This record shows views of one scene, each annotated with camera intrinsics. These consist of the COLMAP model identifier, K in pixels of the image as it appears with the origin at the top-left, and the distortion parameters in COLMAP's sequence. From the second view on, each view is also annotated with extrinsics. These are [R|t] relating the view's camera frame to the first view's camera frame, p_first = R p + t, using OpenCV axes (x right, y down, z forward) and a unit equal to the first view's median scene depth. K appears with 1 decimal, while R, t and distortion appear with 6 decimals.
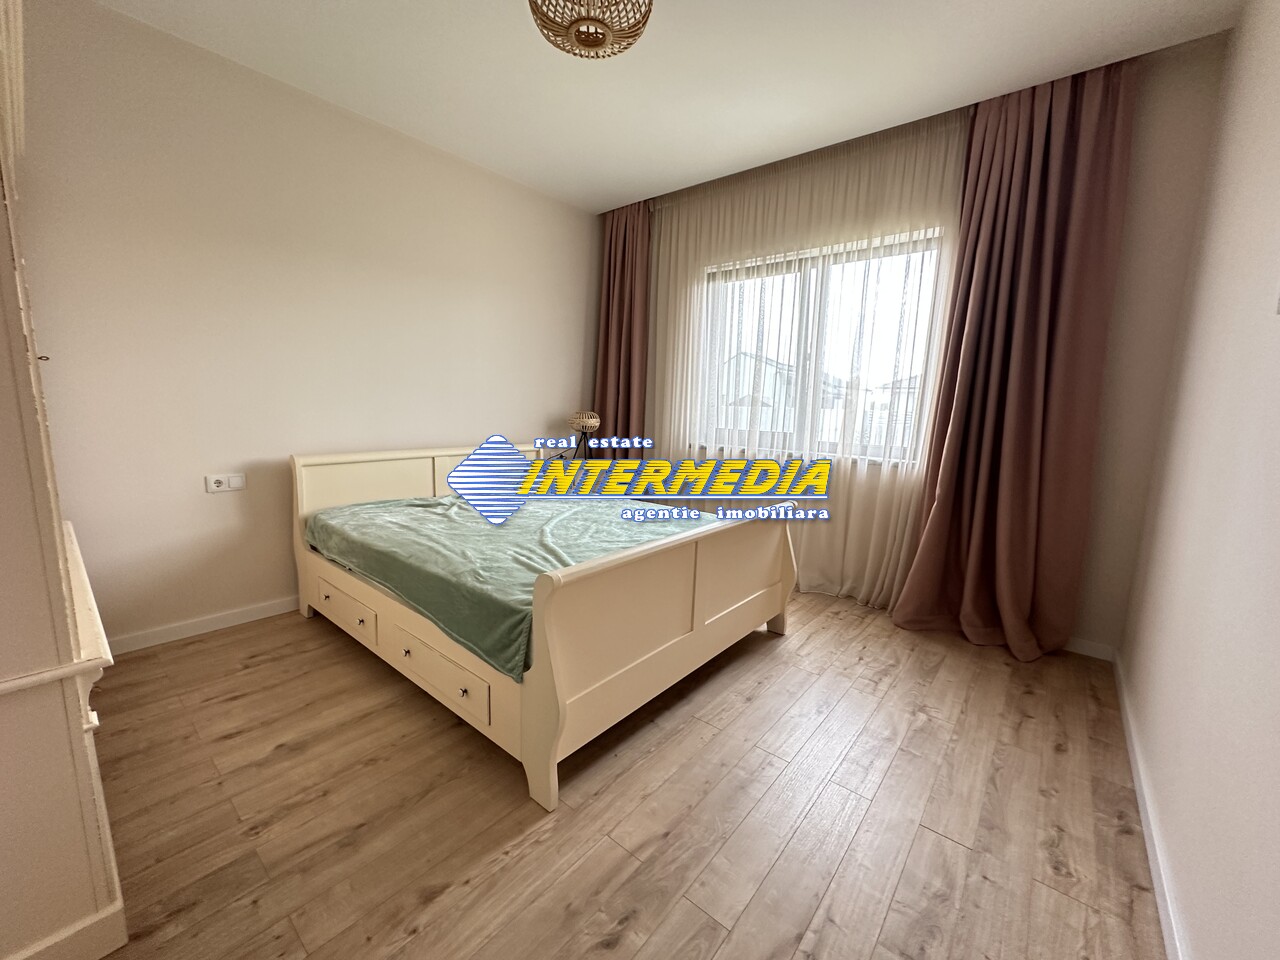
lens RADIAL K [[504.4, 0, 636.2], [0, 504.4, 473.2], [0, 0, 1]] dist [-0.002228, 0.000373]
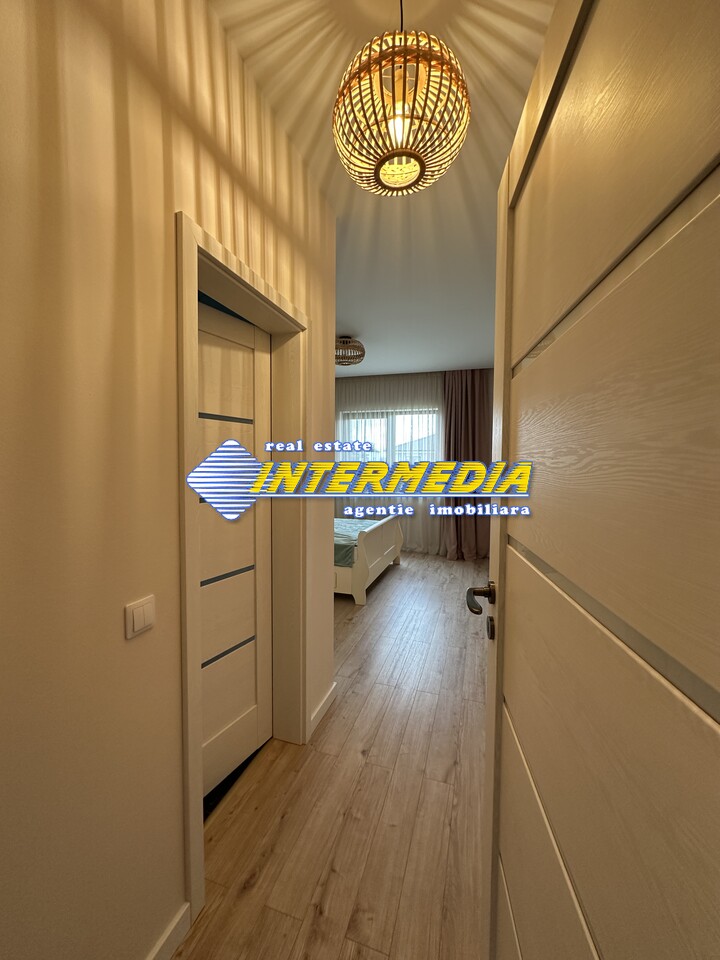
lens RADIAL K [[378.3, 0, 365.3], [0, 378.3, 484.5], [0, 0, 1]] dist [-0.002228, 0.000373]
pose [[0.921403, -0.052671, 0.385023, -0.795518], [0.081539, 0.994921, -0.059027, 0.027232], [-0.379958, 0.085782, 0.921018, -0.989465]]
